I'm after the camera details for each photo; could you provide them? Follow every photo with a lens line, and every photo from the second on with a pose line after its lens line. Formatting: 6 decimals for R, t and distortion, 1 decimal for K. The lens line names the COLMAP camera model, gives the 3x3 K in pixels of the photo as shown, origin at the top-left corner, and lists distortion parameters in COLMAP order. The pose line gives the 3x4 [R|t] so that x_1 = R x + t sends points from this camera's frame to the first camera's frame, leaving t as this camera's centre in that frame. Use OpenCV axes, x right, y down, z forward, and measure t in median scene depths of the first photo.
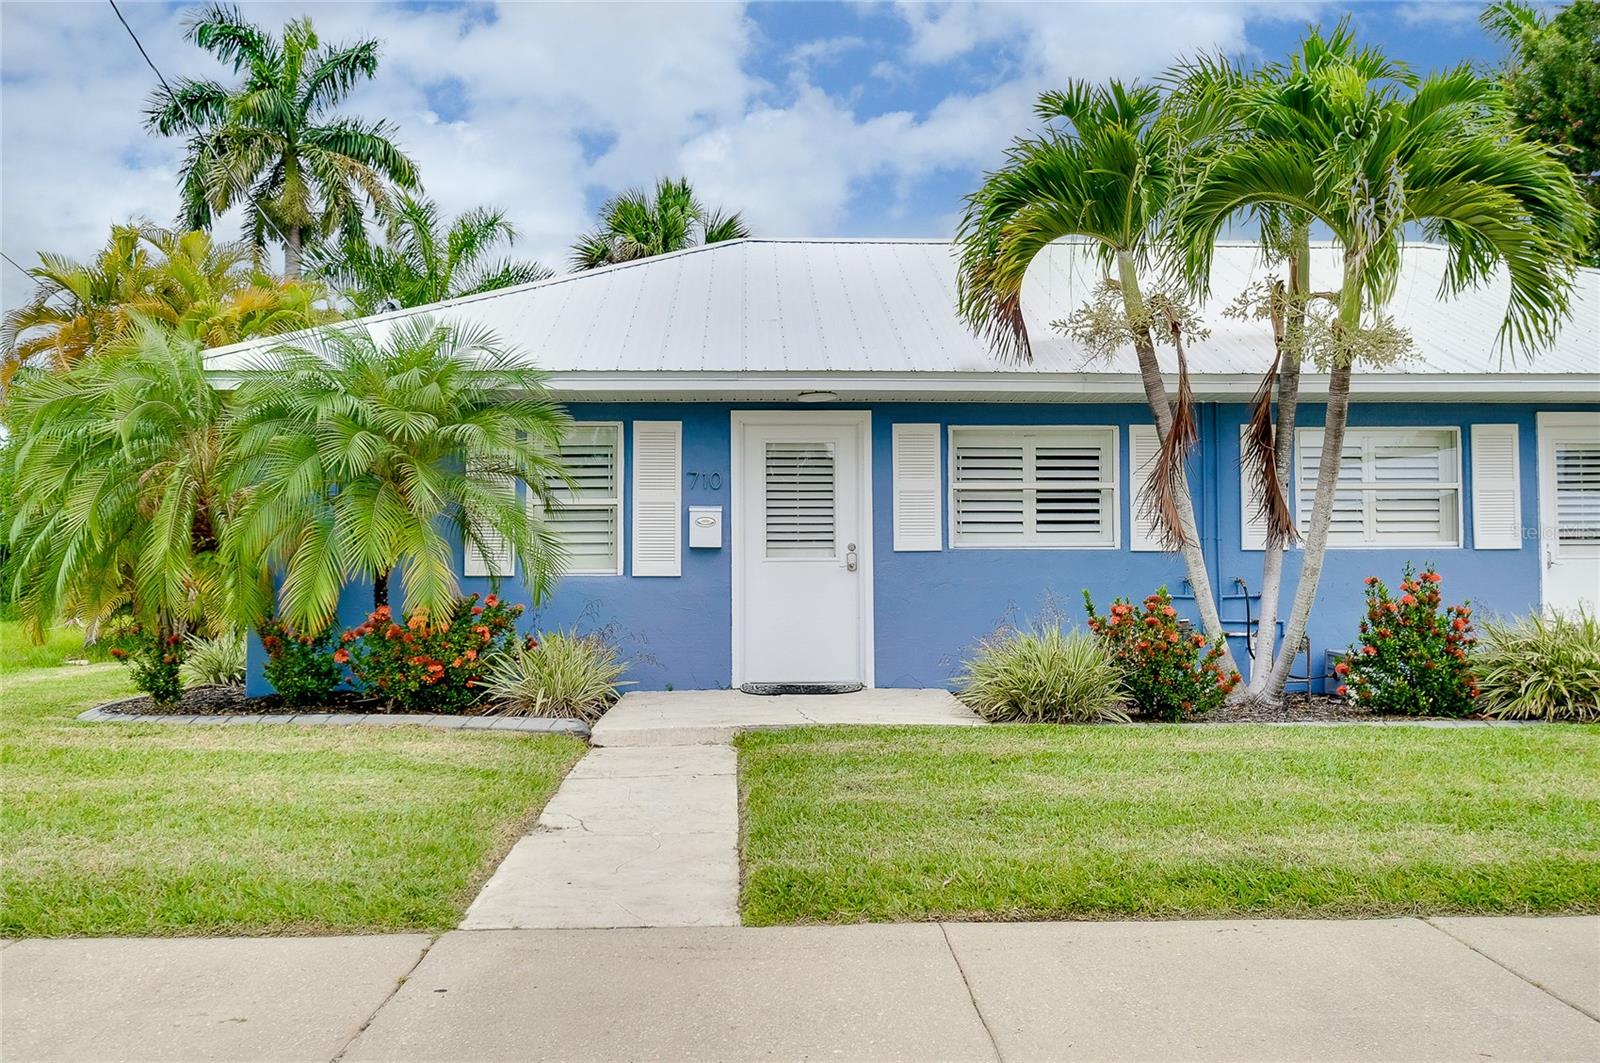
lens RADIAL K [[1276.8, 0, 800.0], [0, 1276.8, 531.5], [0, 0, 1]] dist [-0.001619, -0.001250]
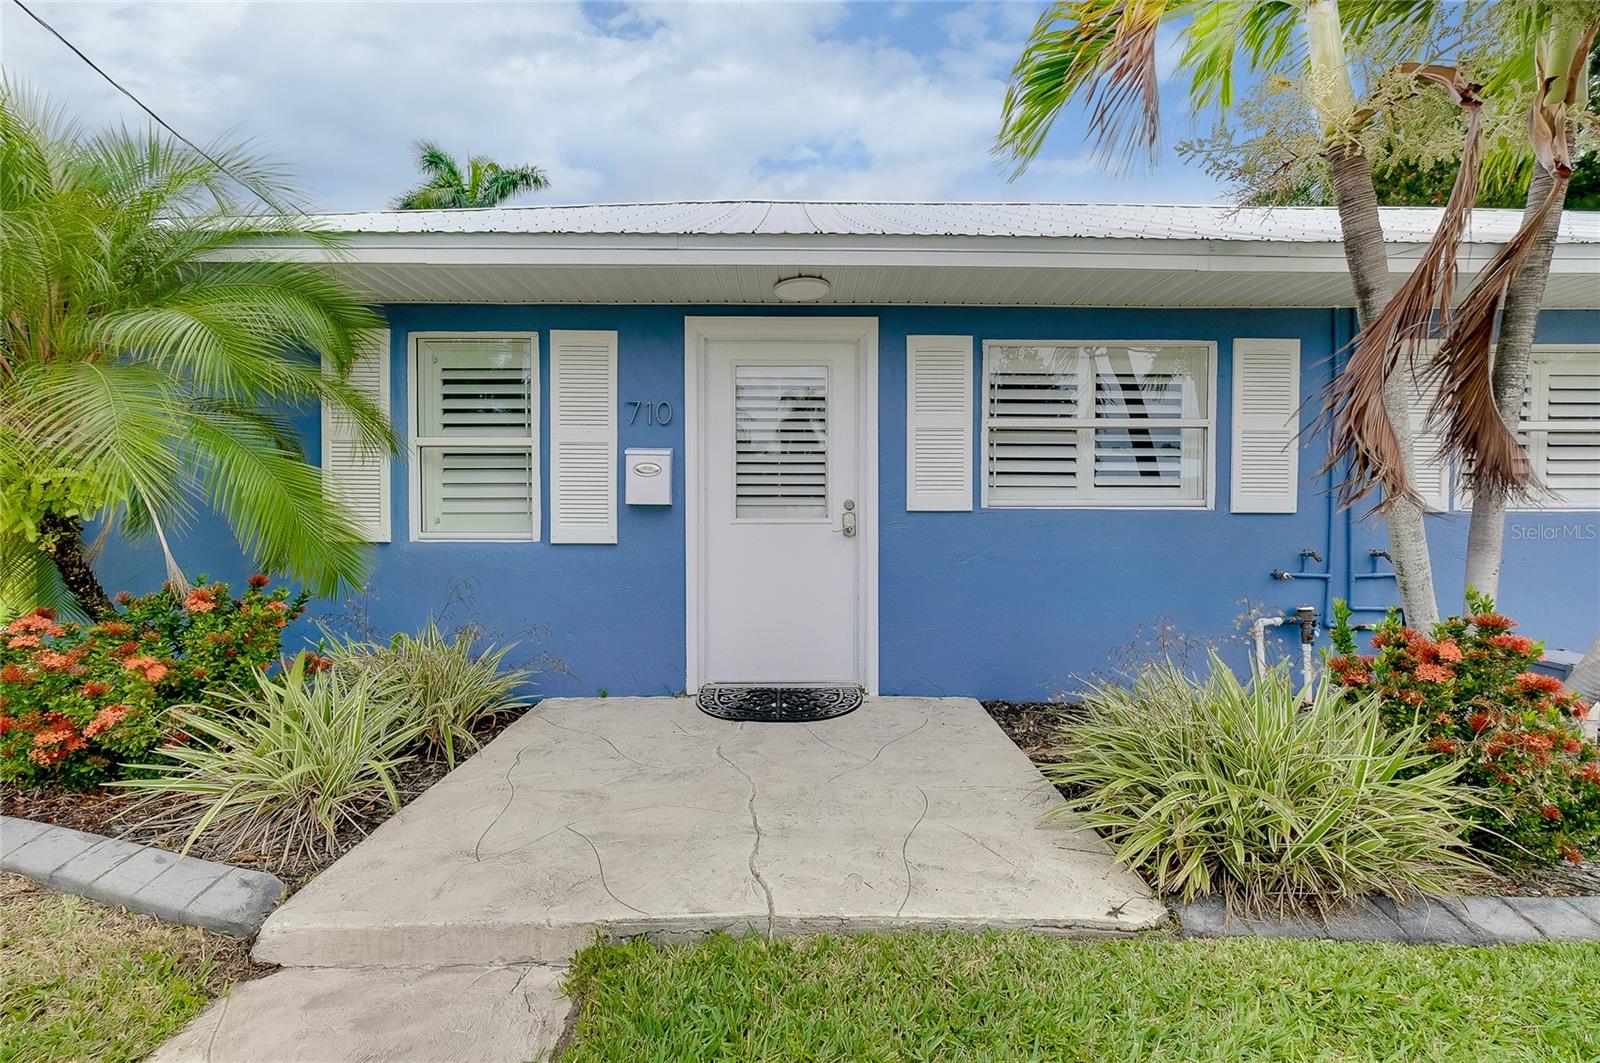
lens RADIAL K [[757.1, 0, 800.0], [0, 757.1, 531.5], [0, 0, 1]] dist [-0.000212, -0.000162]
pose [[0.999872, 0.005868, -0.014911, 0.018683], [-0.005092, 0.998655, 0.051588, 0.004974], [0.015194, -0.051506, 0.998557, 0.565660]]
